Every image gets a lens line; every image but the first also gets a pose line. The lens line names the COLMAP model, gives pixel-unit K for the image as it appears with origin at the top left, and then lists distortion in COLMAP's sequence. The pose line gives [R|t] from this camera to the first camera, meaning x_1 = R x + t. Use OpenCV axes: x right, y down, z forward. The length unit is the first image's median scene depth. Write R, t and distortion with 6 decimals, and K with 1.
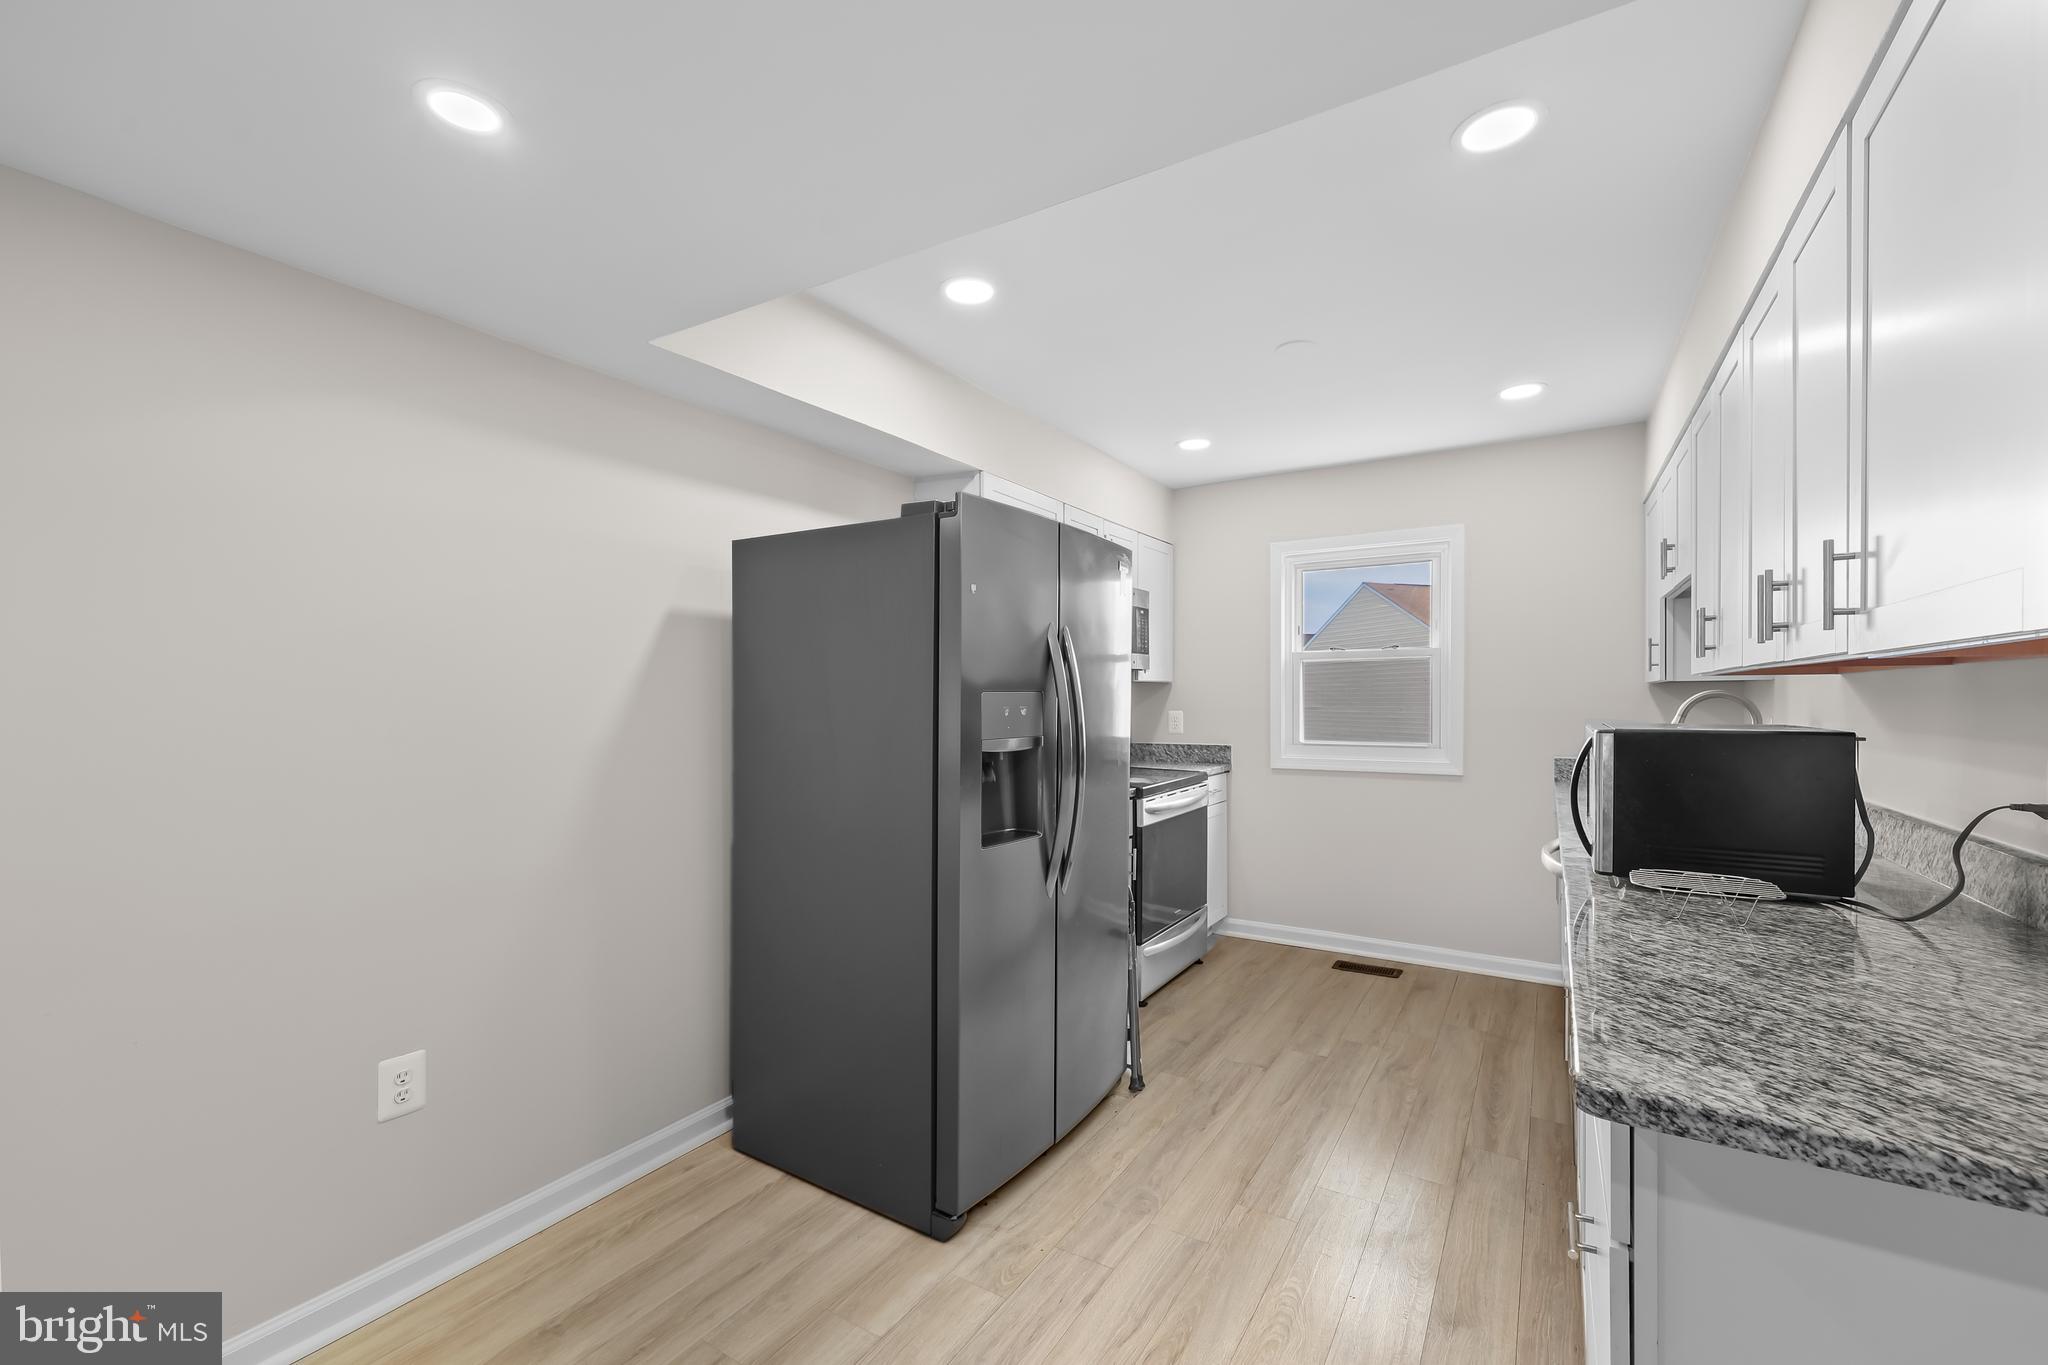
lens RADIAL K [[840.9, 0, 1024.9], [0, 840.9, 710.2], [0, 0, 1]] dist [-0.000246, 0.000187]
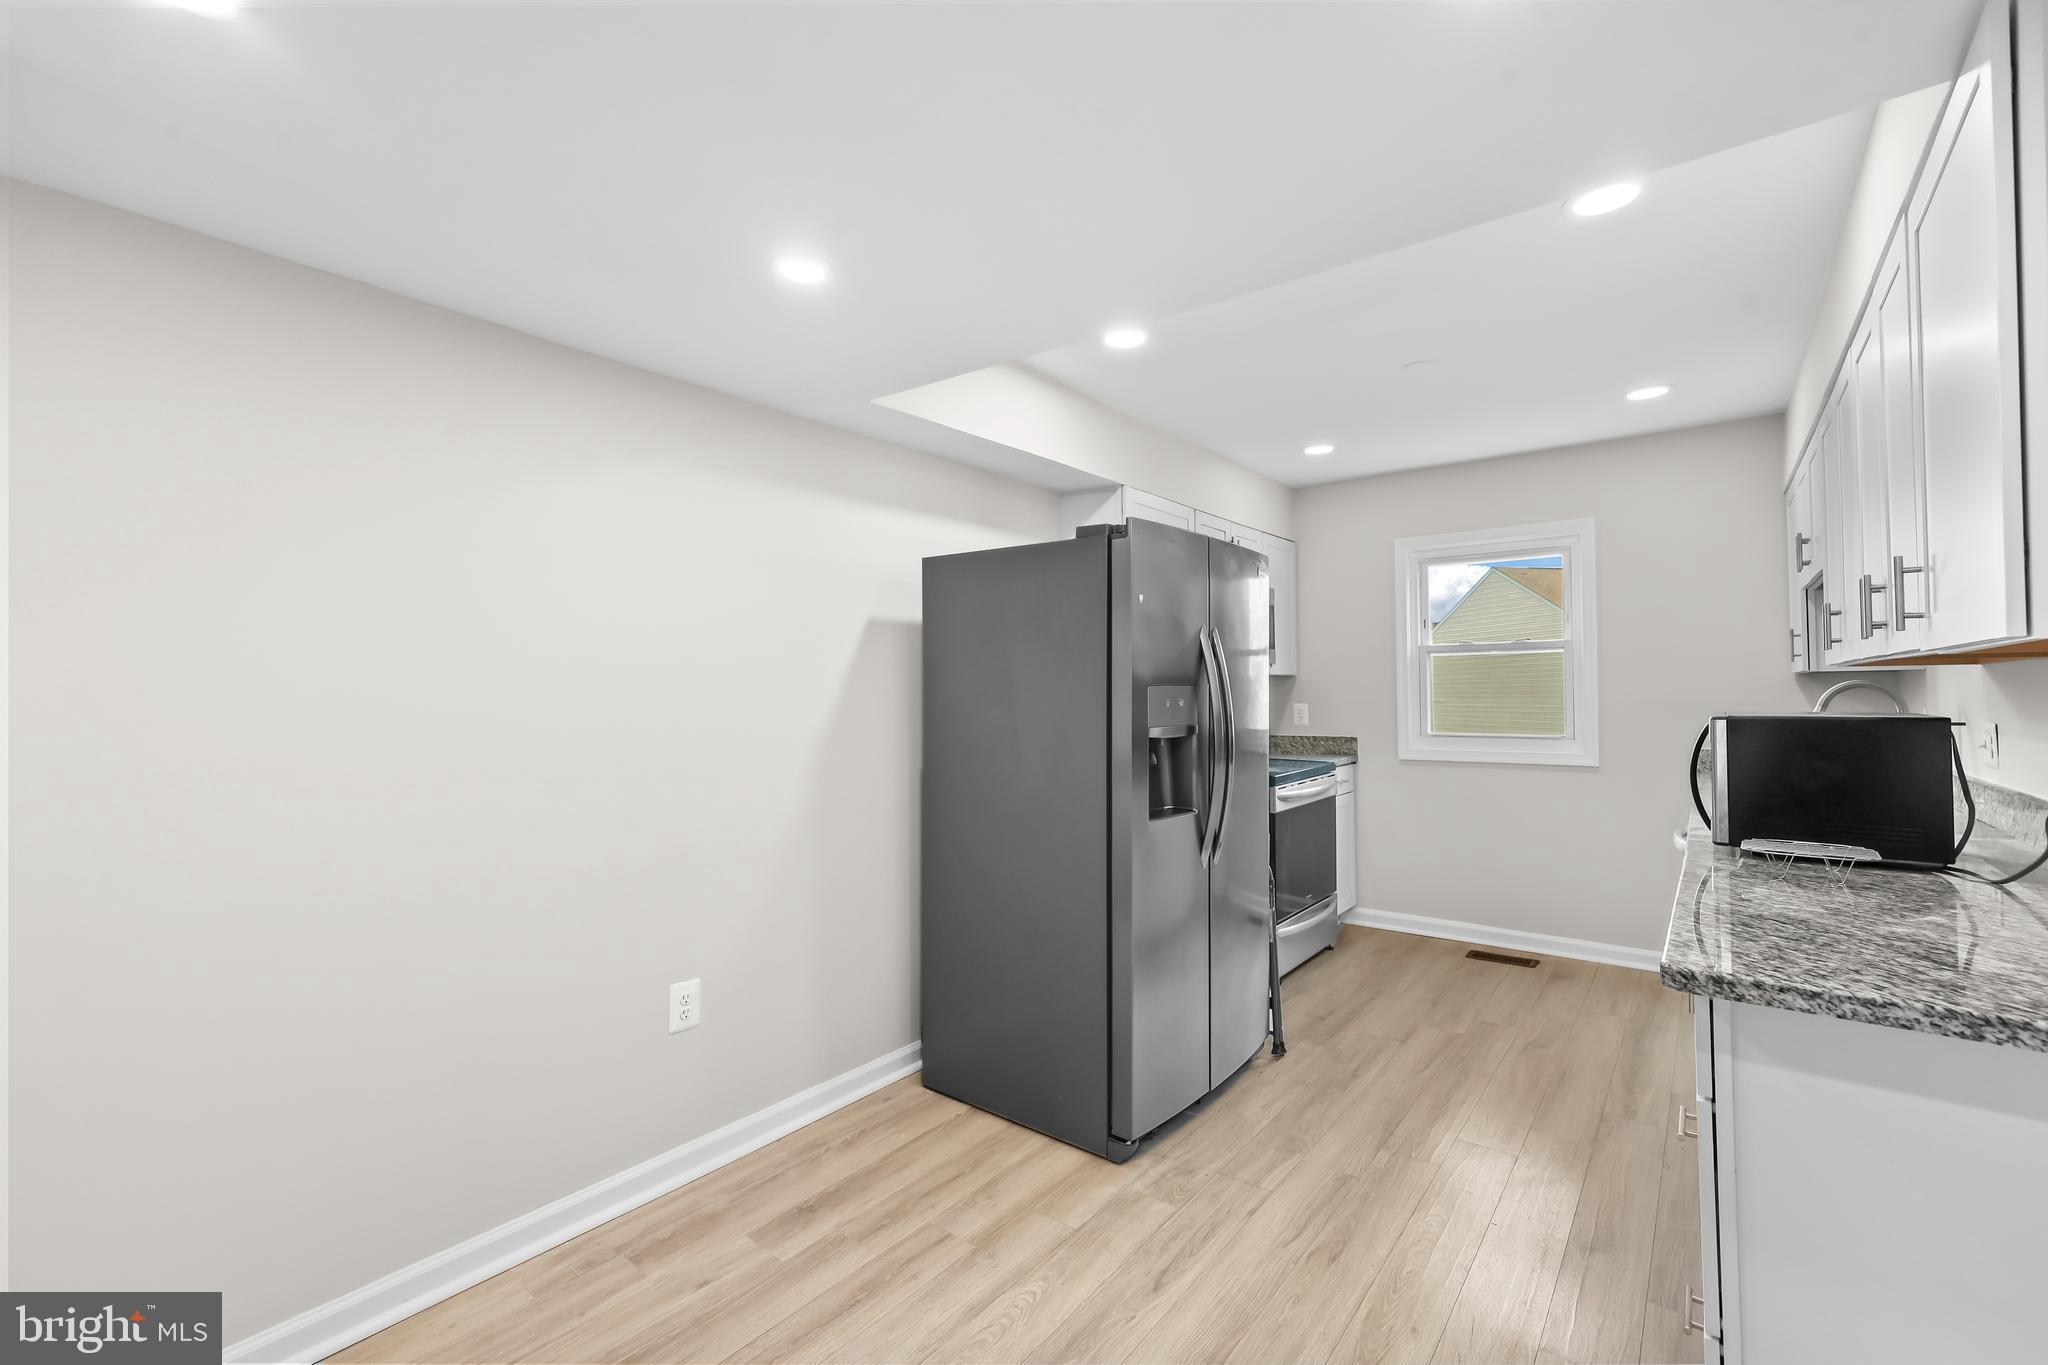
lens RADIAL K [[867.7, 0, 1027.2], [0, 867.7, 678.0], [0, 0, 1]] dist [0.000982, 0.000135]
pose [[0.993997, -0.006670, -0.109205, -0.083009], [0.003287, 0.999510, -0.031130, 0.003410], [0.109359, 0.030584, 0.993532, -0.204966]]
